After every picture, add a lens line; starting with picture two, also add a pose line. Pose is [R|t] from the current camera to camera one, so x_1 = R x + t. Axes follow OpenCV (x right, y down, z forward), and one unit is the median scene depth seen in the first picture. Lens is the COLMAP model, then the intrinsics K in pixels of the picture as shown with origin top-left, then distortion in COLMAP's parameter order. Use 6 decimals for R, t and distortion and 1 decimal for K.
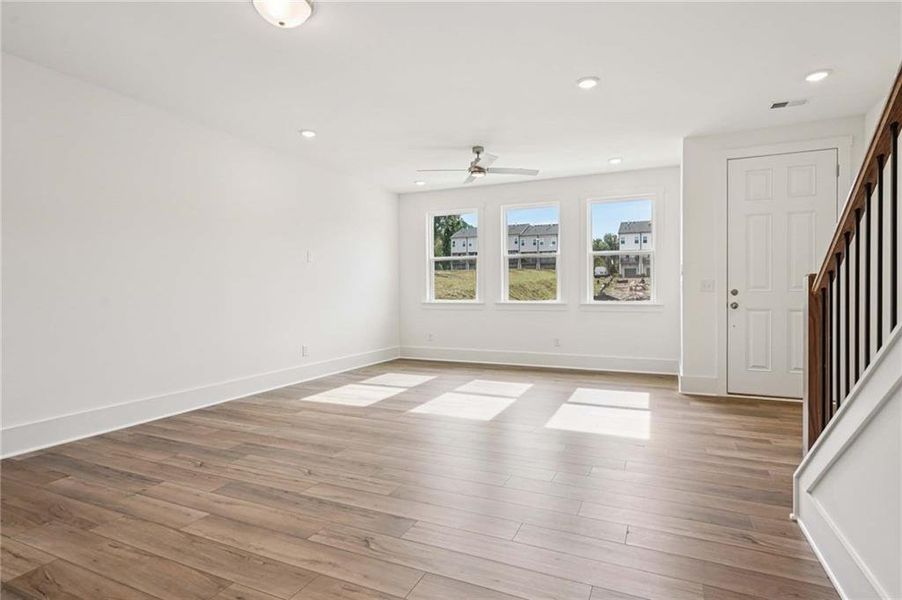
lens RADIAL K [[474.0, 0, 451.0], [0, 474.0, 300.0], [0, 0, 1]] dist [-0.011511, 0.009442]
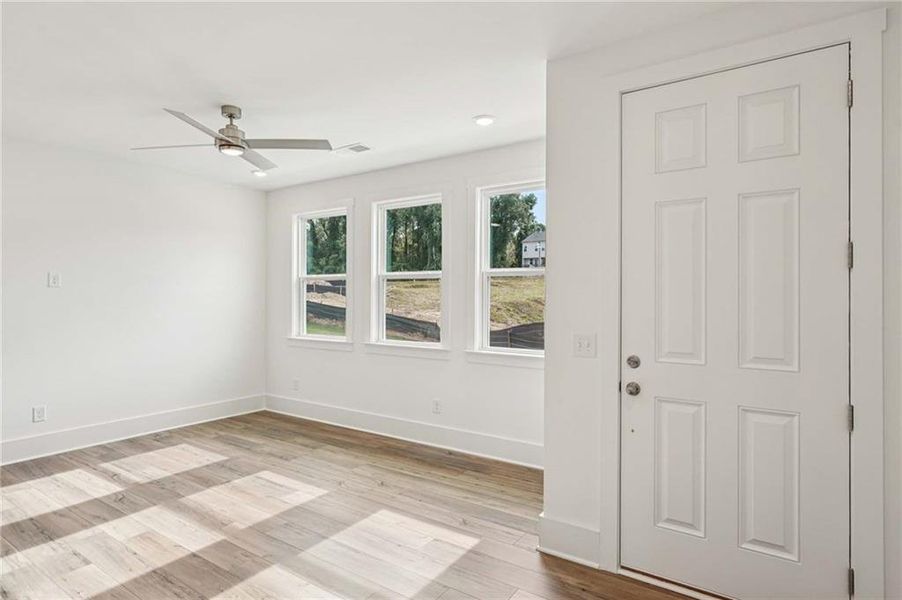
lens RADIAL K [[490.5, 0, 457.5], [0, 490.5, 297.4], [0, 0, 1]] dist [-0.001680, 0.001133]
pose [[0.984934, 0.007996, -0.172743, 0.453403], [-0.011061, 0.999798, -0.016792, -0.064330], [0.172574, 0.018450, 0.984824, 0.417336]]
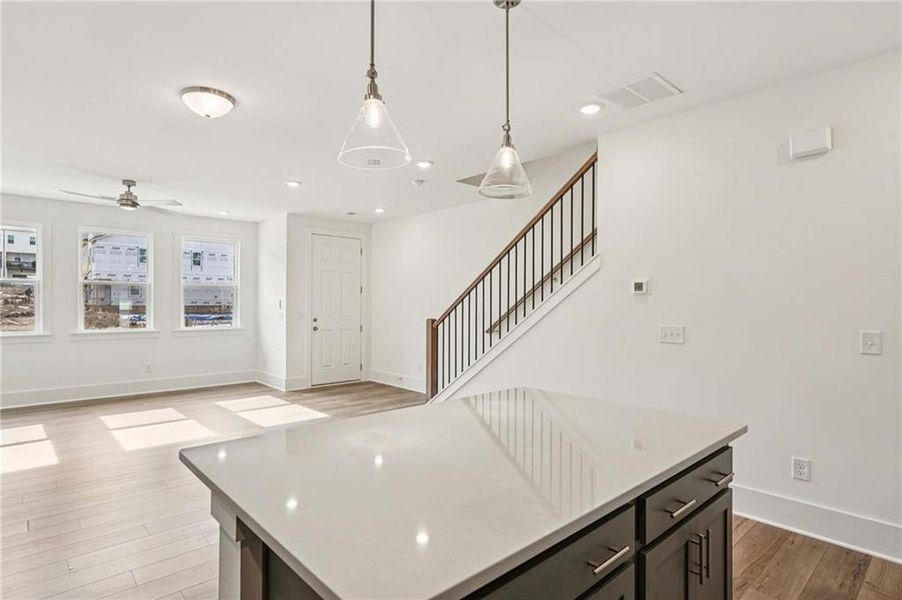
lens RADIAL K [[475.2, 0, 451.0], [0, 475.2, 300.0], [0, 0, 1]] dist [-0.002127, -0.001172]
pose [[0.394971, 0.012829, 0.918604, -0.585777], [0.011891, 0.999747, -0.019075, -0.041114], [-0.918617, 0.018457, 0.394718, -0.021572]]
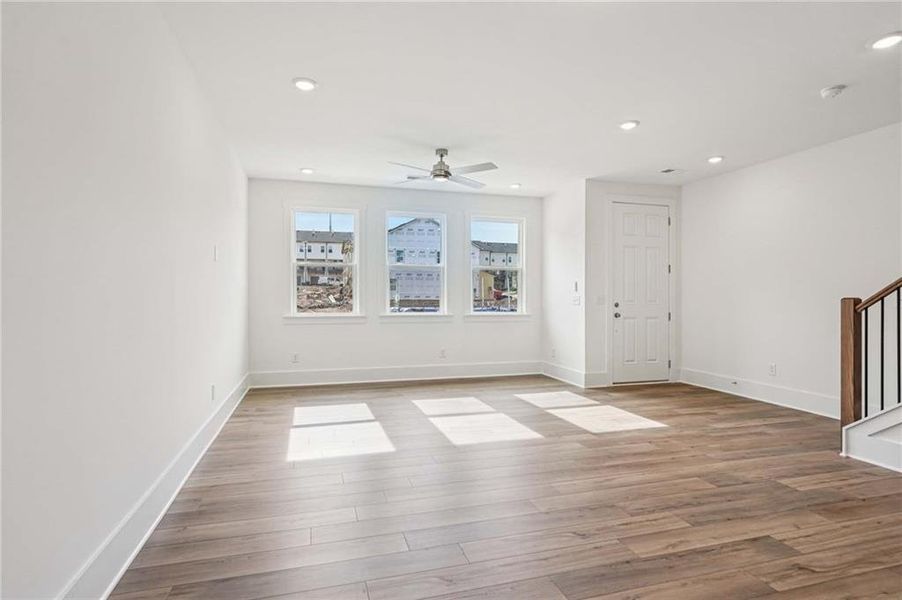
lens RADIAL K [[474.0, 0, 451.0], [0, 474.0, 300.0], [0, 0, 1]] dist [-0.011511, 0.009442]
pose [[0.757742, 0.004037, 0.652542, -0.526924], [0.007553, 0.999860, -0.014957, -0.012407], [-0.652511, 0.016262, 0.757605, 0.281144]]
